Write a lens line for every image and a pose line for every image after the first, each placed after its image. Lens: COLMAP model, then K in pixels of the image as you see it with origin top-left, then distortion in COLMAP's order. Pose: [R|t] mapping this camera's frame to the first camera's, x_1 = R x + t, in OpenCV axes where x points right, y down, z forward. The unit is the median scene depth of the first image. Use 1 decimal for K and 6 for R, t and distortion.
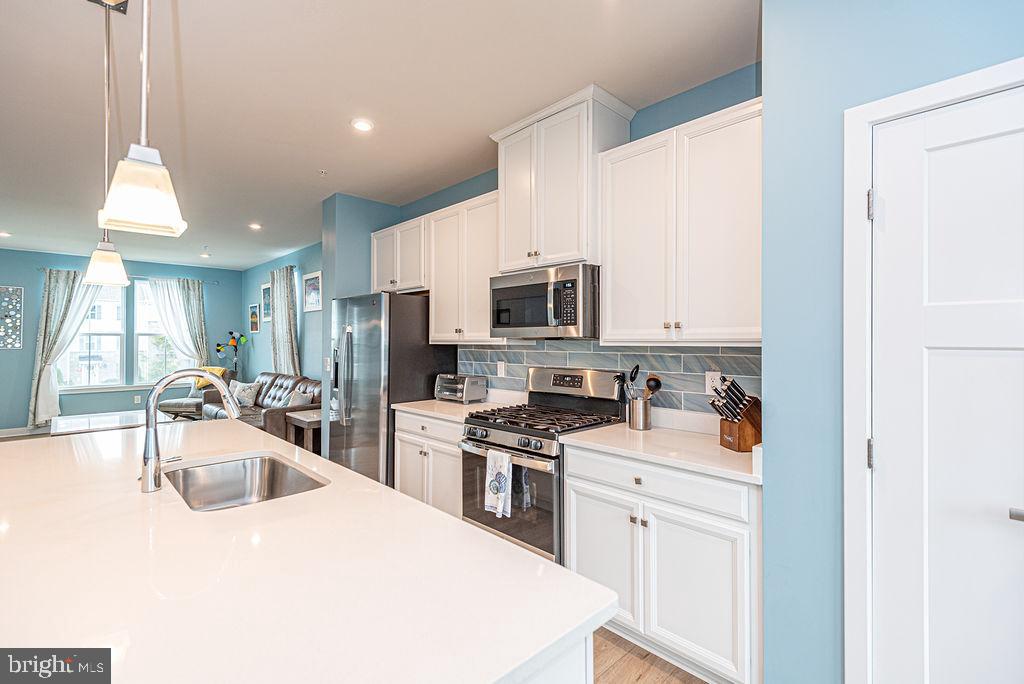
lens RADIAL K [[484.6, 0, 512.0], [0, 484.6, 342.0], [0, 0, 1]] dist [-0.001678, -0.000708]
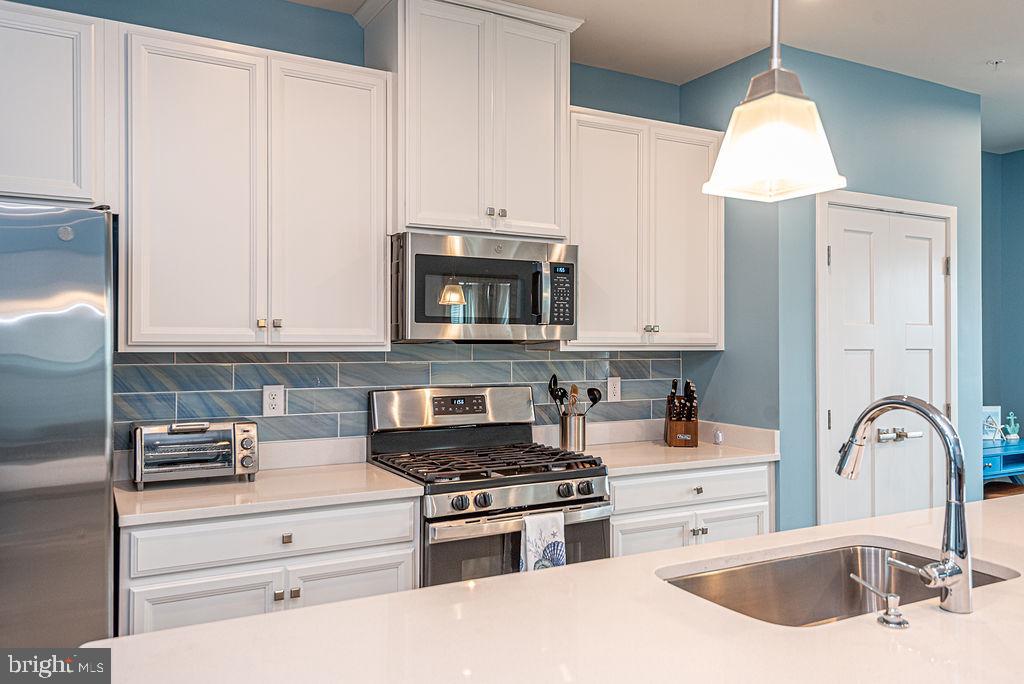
lens RADIAL K [[738.4, 0, 512.0], [0, 738.4, 342.0], [0, 0, 1]] dist [0.007091, 0.004587]
pose [[0.243629, 0.006973, 0.969843, -0.697949], [0.003267, 0.999963, -0.008010, 0.001429], [-0.969863, 0.005120, 0.243597, 0.554204]]
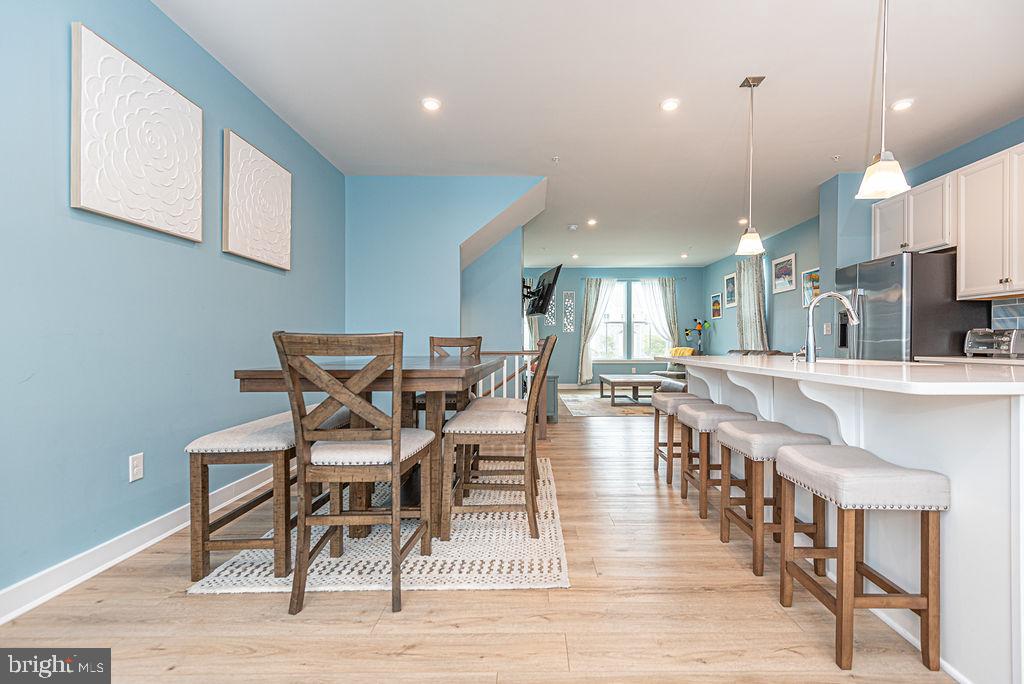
lens RADIAL K [[484.6, 0, 512.0], [0, 484.6, 342.0], [0, 0, 1]] dist [-0.001678, -0.000708]
pose [[0.707608, -0.010997, -0.706519, -0.116868], [0.005545, 0.999935, -0.010011, 0.097046], [0.706583, 0.003166, 0.707623, -0.363610]]
